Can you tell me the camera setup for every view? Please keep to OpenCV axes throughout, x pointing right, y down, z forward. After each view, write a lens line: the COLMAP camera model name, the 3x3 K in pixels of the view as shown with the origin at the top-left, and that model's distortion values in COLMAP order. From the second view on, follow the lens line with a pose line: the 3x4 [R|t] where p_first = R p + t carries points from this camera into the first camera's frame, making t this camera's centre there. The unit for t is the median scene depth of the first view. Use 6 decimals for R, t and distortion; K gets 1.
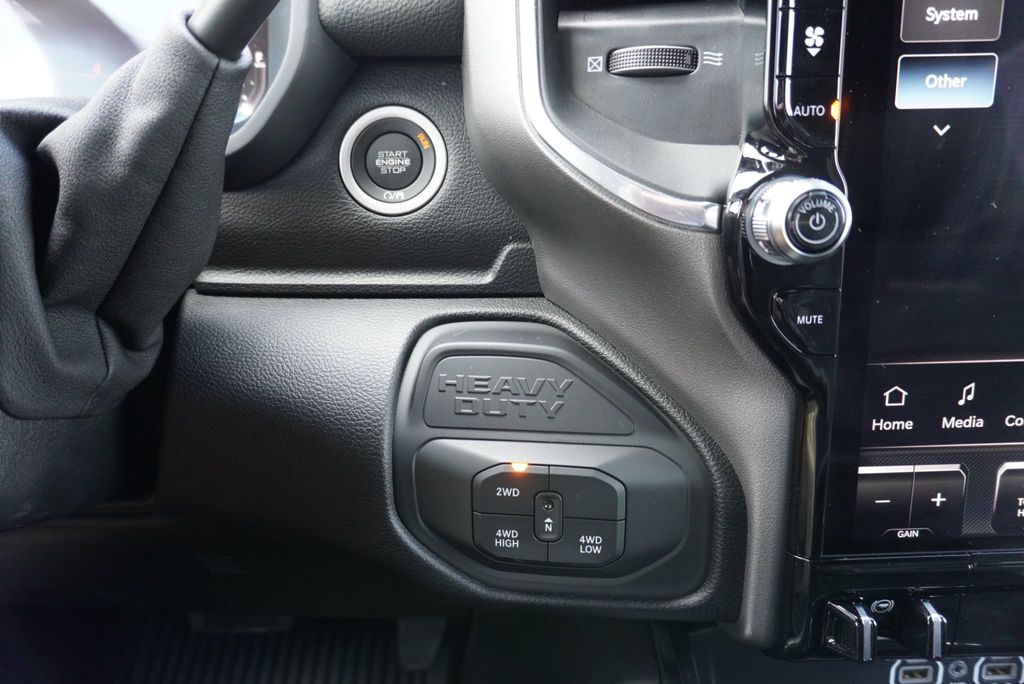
lens RADIAL K [[686.6, 0, 512.0], [0, 686.6, 342.0], [0, 0, 1]] dist [-0.042481, 0.034352]
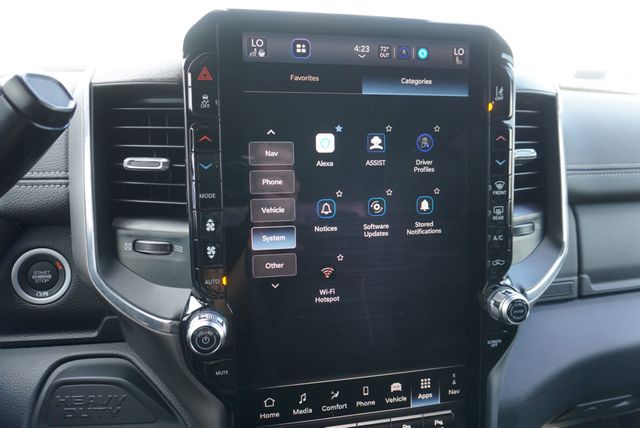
lens RADIAL K [[429.1, 0, 320.0], [0, 429.1, 214.0], [0, 0, 1]] dist [-0.042481, 0.034352]
pose [[0.984588, -0.016126, 0.174148, 0.447185], [0.032970, 0.995001, -0.094267, -0.342825], [-0.171757, 0.098555, 0.980197, -0.366545]]
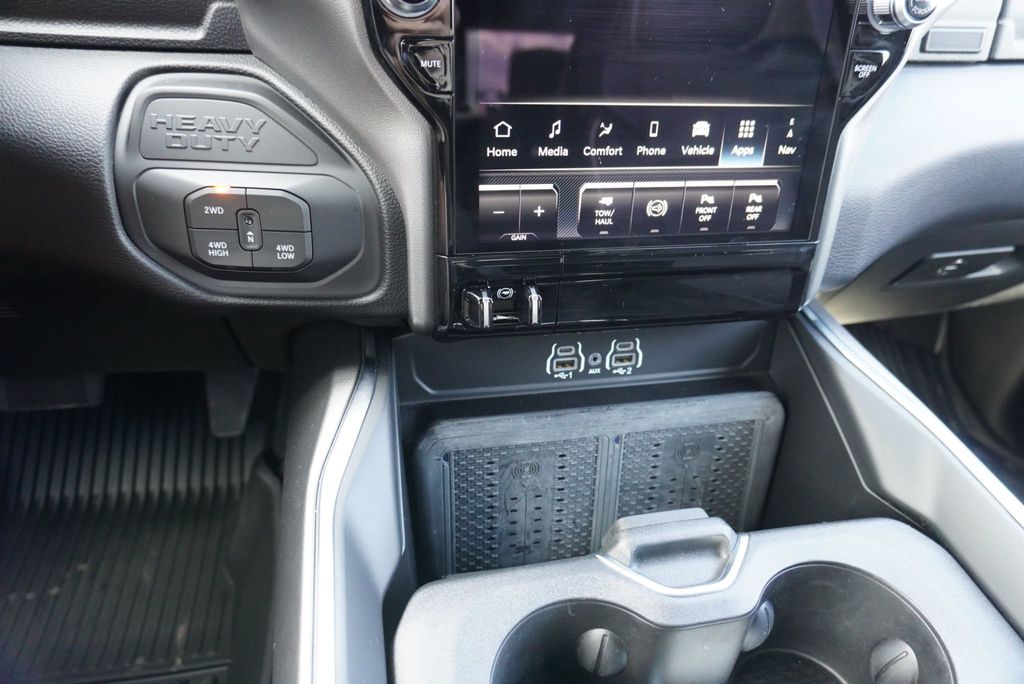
lens RADIAL K [[686.9, 0, 512.0], [0, 686.9, 342.0], [0, 0, 1]] dist [-0.042548, 0.027522]
pose [[0.979725, -0.034414, 0.197370, 0.271836], [-0.013815, 0.971188, 0.237914, 0.148846], [-0.199871, -0.235817, 0.951021, -0.343739]]
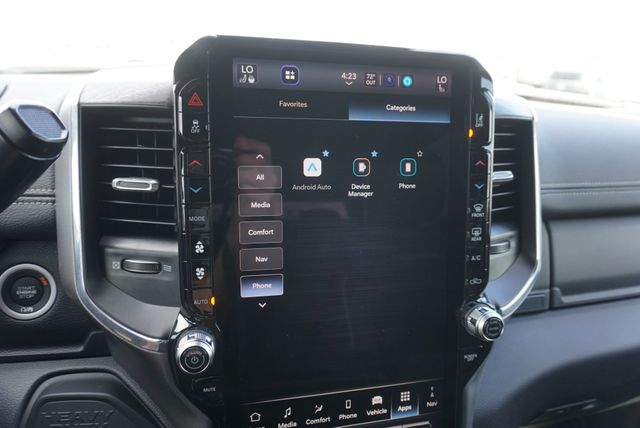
lens RADIAL K [[429.1, 0, 320.0], [0, 429.1, 214.0], [0, 0, 1]] dist [-0.042481, 0.034352]
pose [[0.975540, -0.007678, 0.219688, 0.423295], [0.025751, 0.996501, -0.079519, -0.418338], [-0.218308, 0.083231, 0.972324, -0.406794]]
